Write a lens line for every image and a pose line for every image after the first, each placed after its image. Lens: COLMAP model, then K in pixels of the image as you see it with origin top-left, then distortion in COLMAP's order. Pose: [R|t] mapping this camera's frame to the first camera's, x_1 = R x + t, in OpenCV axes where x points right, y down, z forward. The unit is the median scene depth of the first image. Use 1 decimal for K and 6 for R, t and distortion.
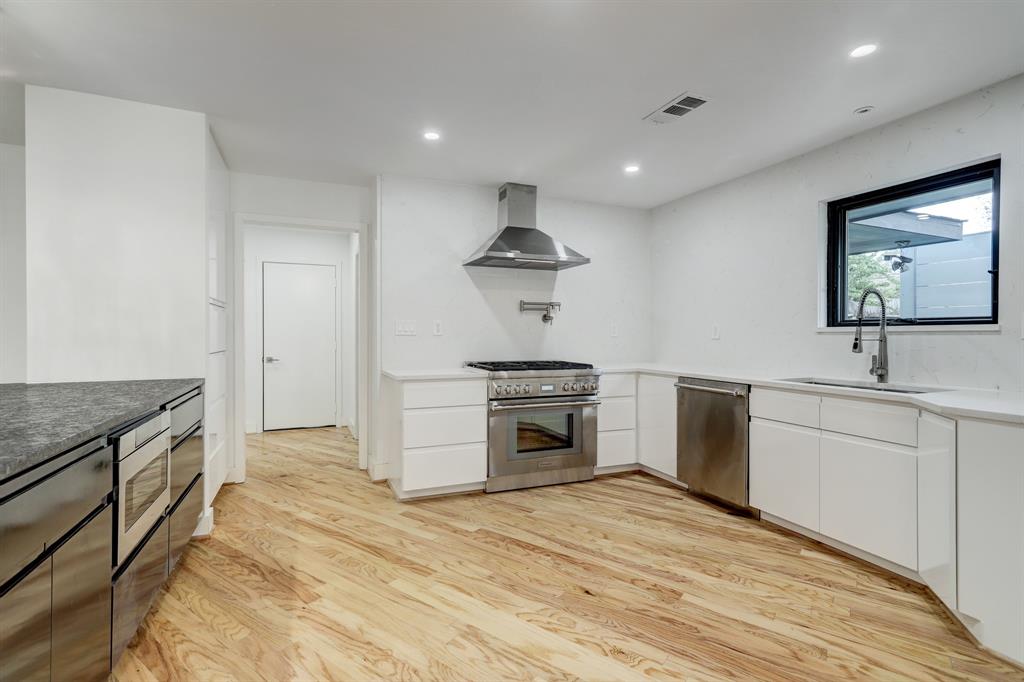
lens RADIAL K [[473.5, 0, 509.8], [0, 473.5, 334.6], [0, 0, 1]] dist [0.019915, 0.000179]
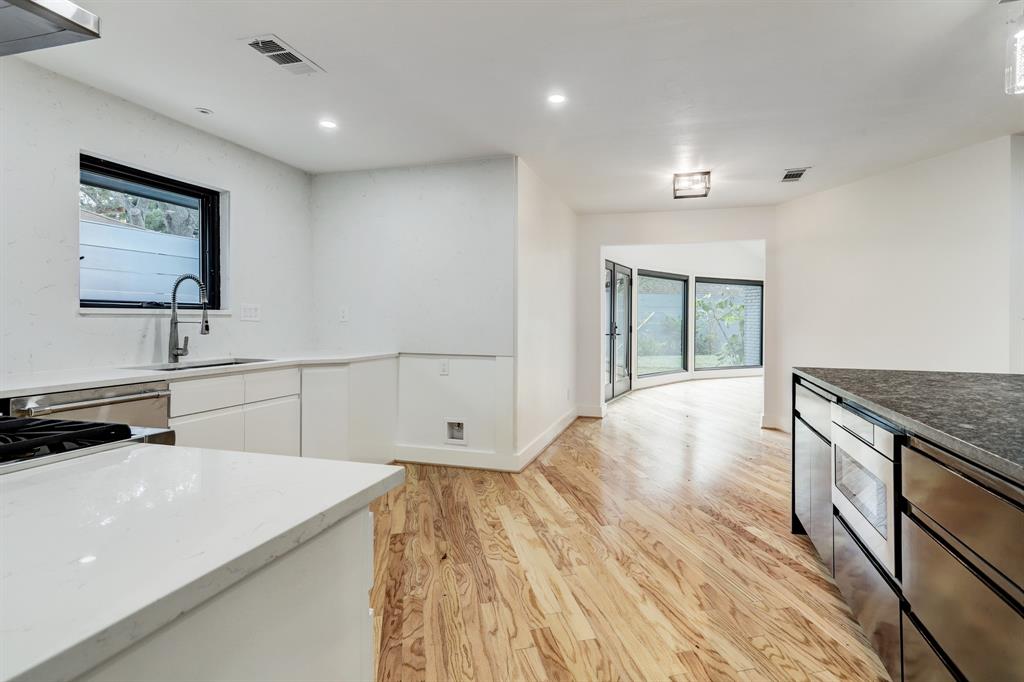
lens RADIAL K [[473.5, 0, 557.3], [0, 473.5, 319.5], [0, 0, 1]] dist [0.019915, 0.000179]
pose [[-0.785588, -0.005535, 0.618725, -0.524269], [-0.005350, 0.999983, 0.002152, -0.001917], [-0.618727, -0.001620, -0.785604, 1.259706]]
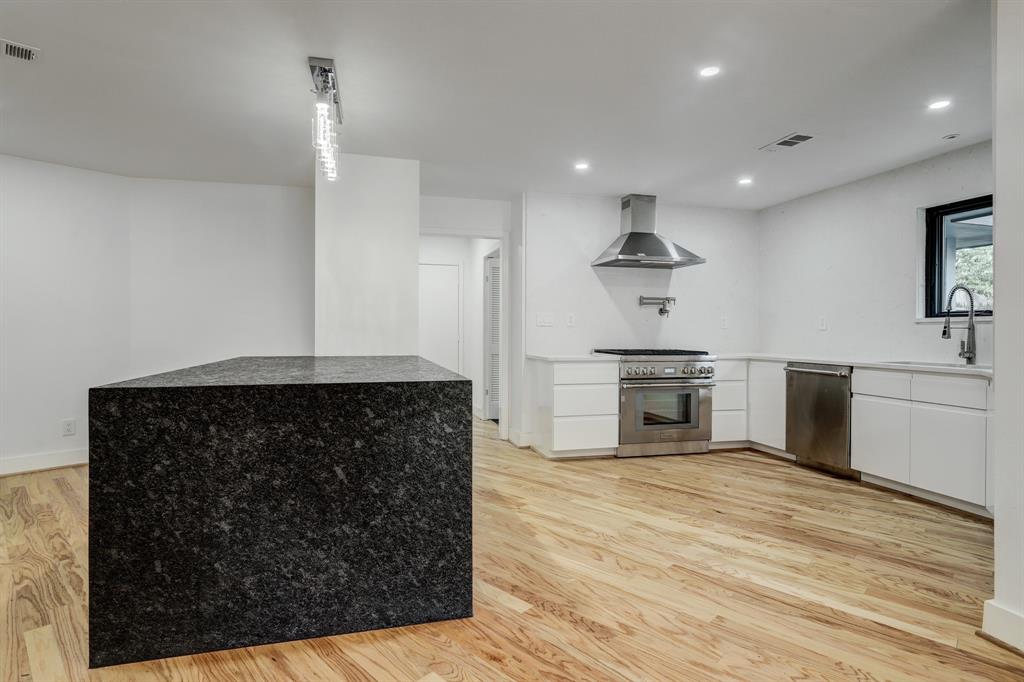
lens RADIAL K [[530.3, 0, 508.3], [0, 530.3, 333.5], [0, 0, 1]] dist [-0.008191, 0.004572]
pose [[0.991242, 0.002526, -0.132033, -0.173812], [-0.002360, 0.999996, 0.001410, 0.023877], [0.132036, -0.001086, 0.991244, -0.426108]]
